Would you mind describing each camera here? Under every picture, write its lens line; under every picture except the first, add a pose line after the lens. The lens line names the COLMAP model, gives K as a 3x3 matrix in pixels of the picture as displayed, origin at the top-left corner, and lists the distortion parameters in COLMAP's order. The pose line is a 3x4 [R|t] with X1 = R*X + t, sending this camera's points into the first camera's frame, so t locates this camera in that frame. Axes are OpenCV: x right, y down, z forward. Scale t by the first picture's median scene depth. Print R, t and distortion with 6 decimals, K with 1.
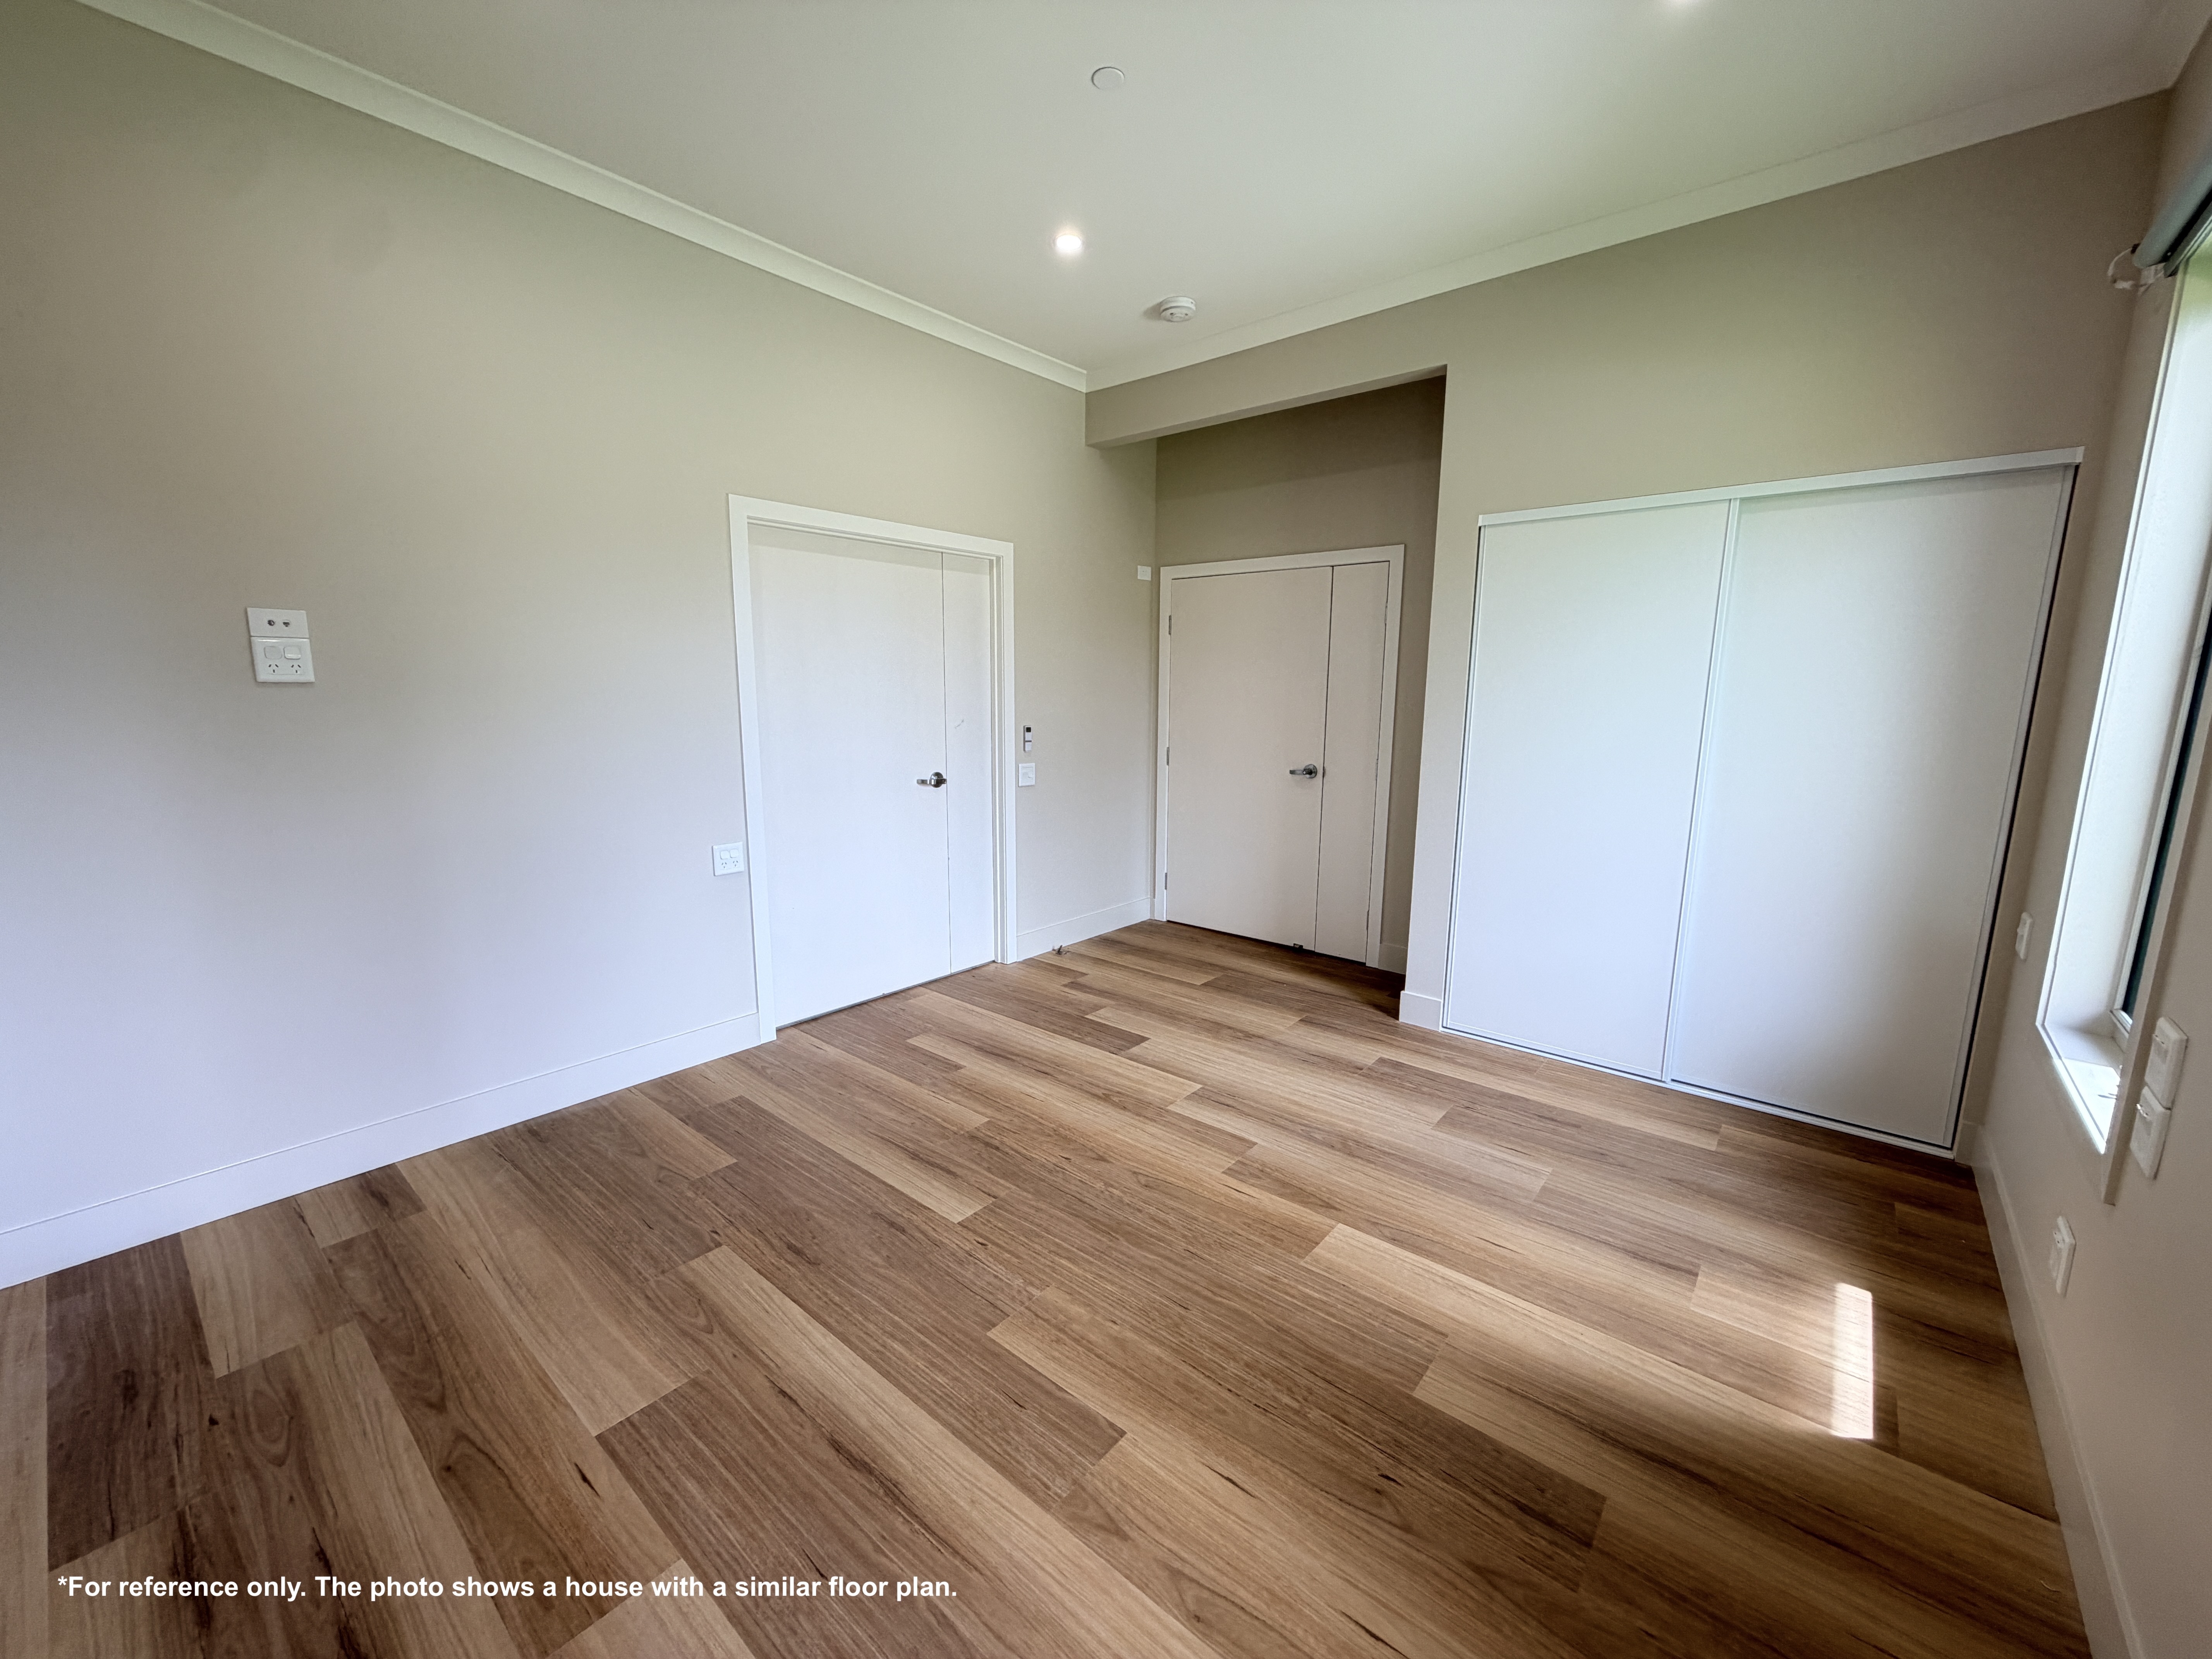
lens RADIAL K [[880.3, 0, 1105.3], [0, 880.3, 833.7], [0, 0, 1]] dist [0.002775, 0.000257]
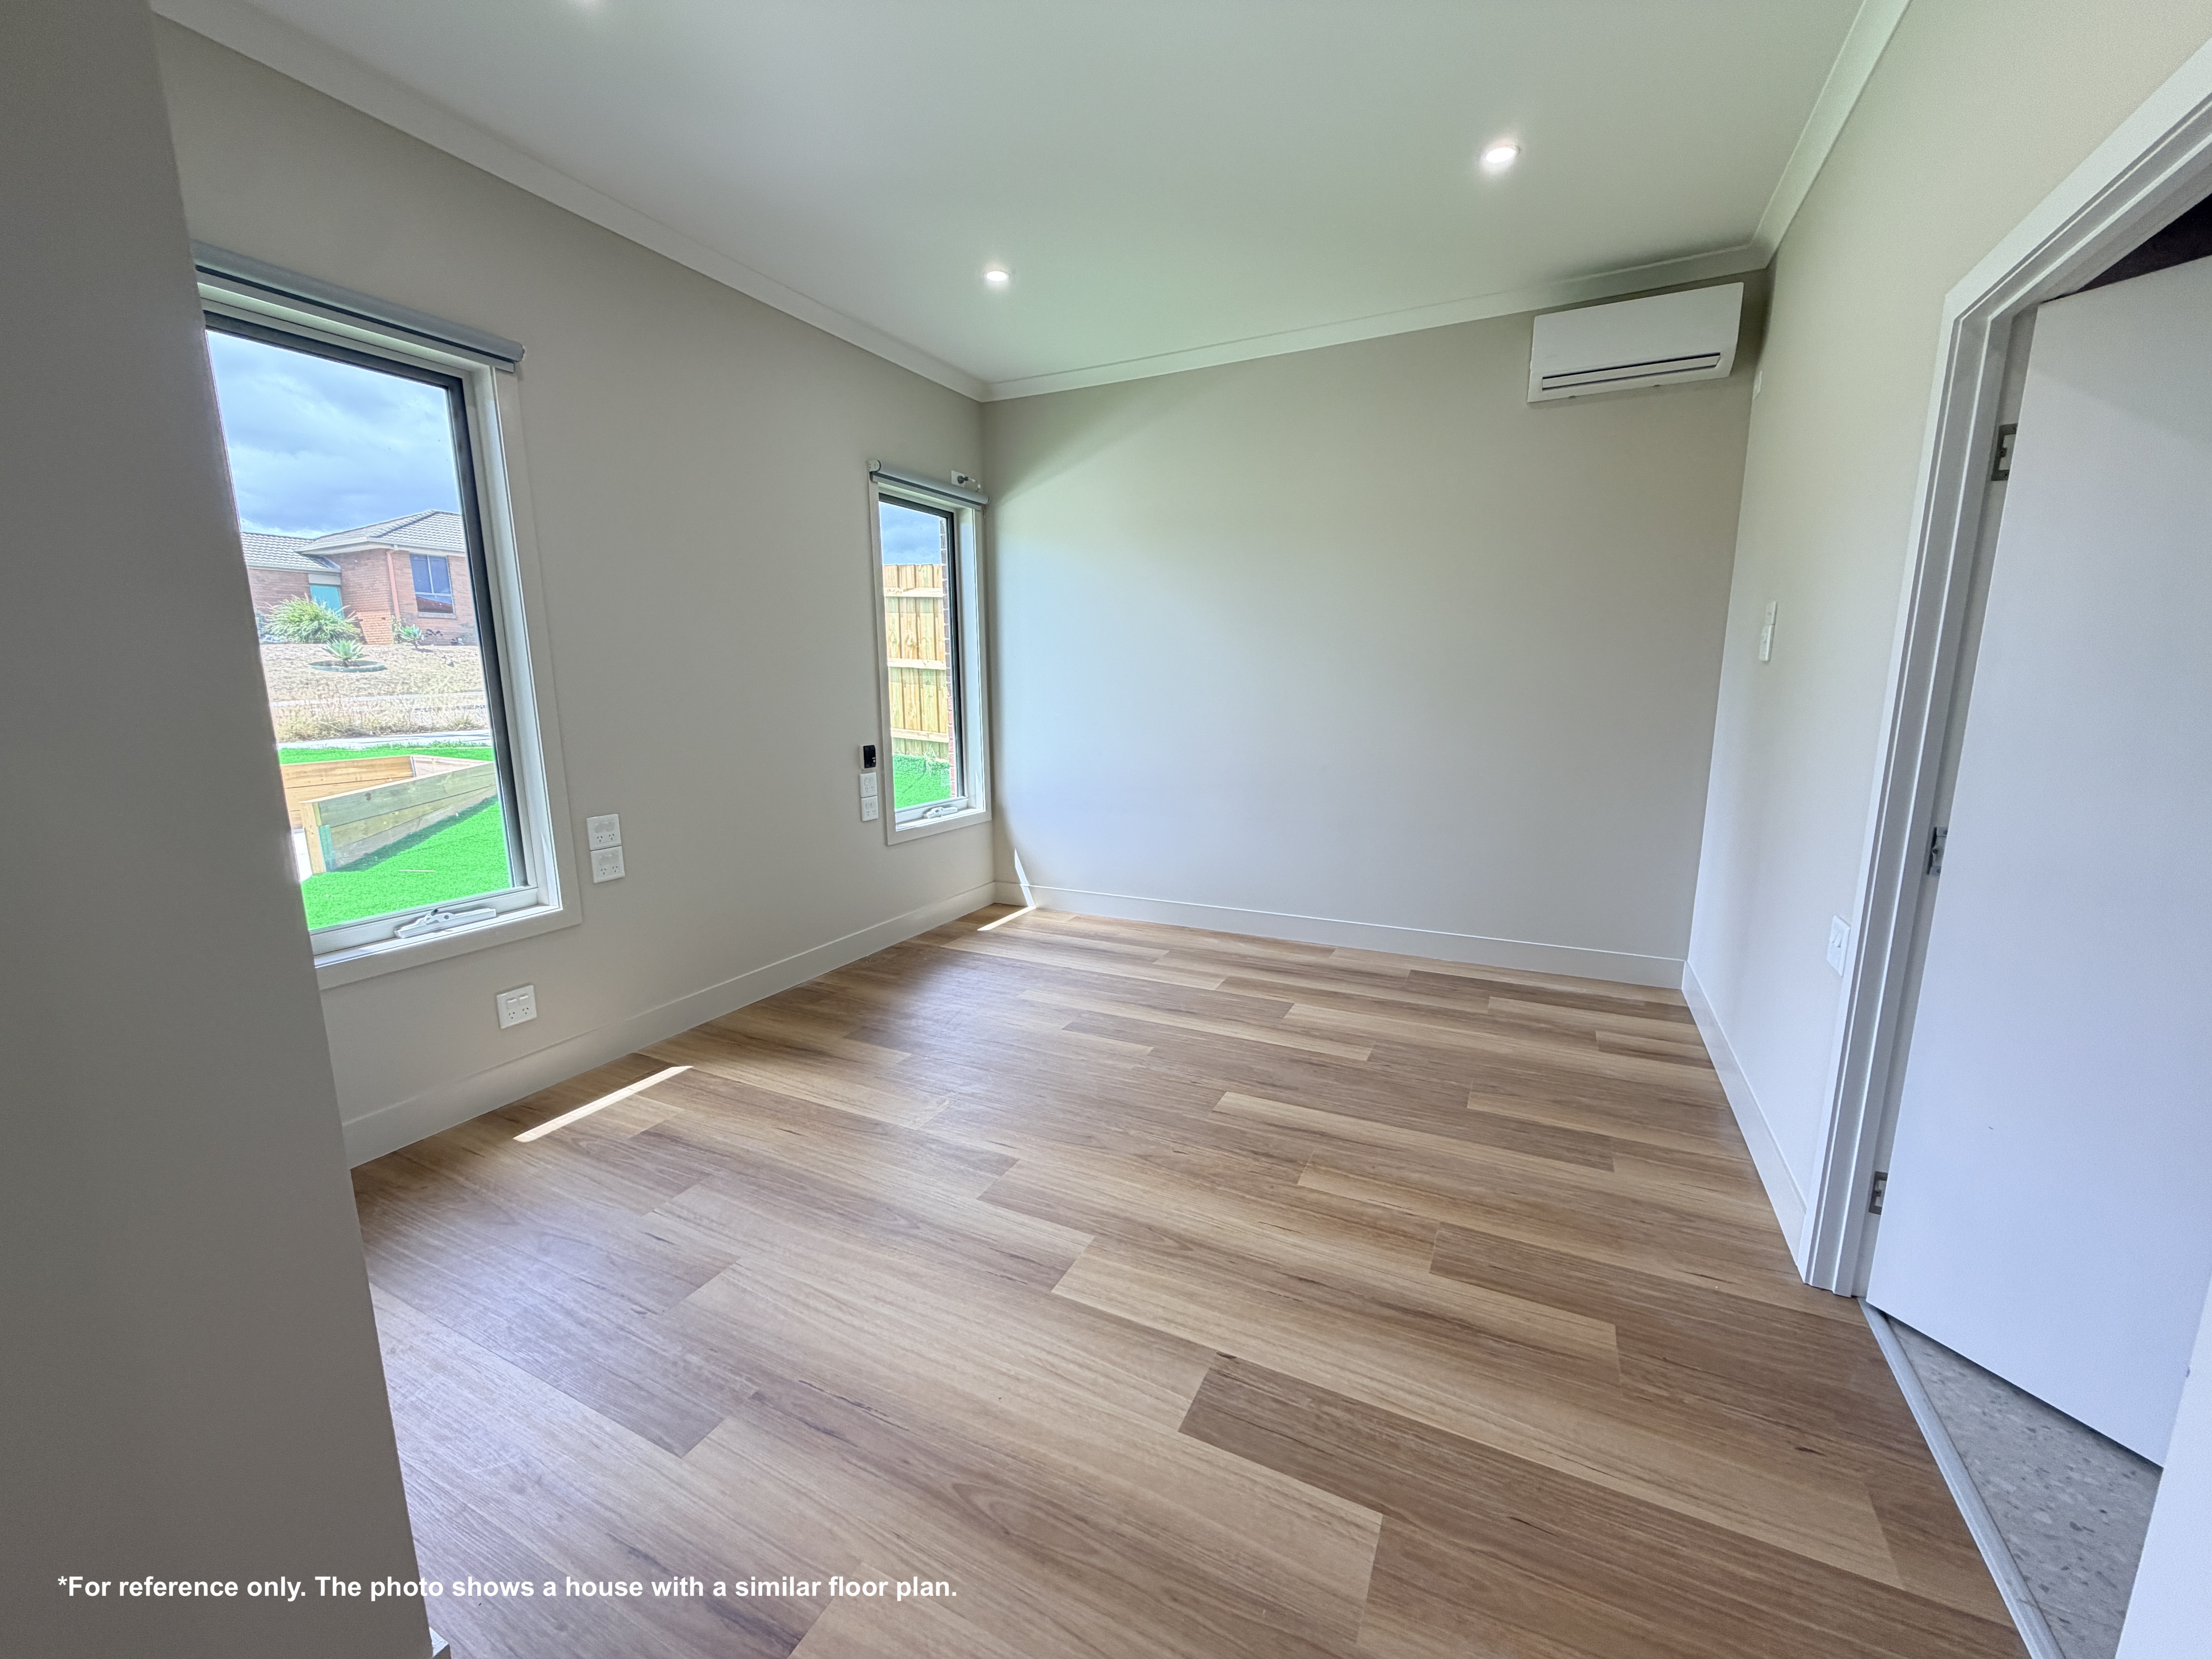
lens RADIAL K [[880.3, 0, 1103.7], [0, 880.3, 834.4], [0, 0, 1]] dist [0.002775, 0.000257]
pose [[-0.972379, 0.043097, -0.229394, 0.232213], [-0.036813, 0.942187, 0.333060, -0.267614], [0.230486, 0.332305, -0.914576, 1.672117]]
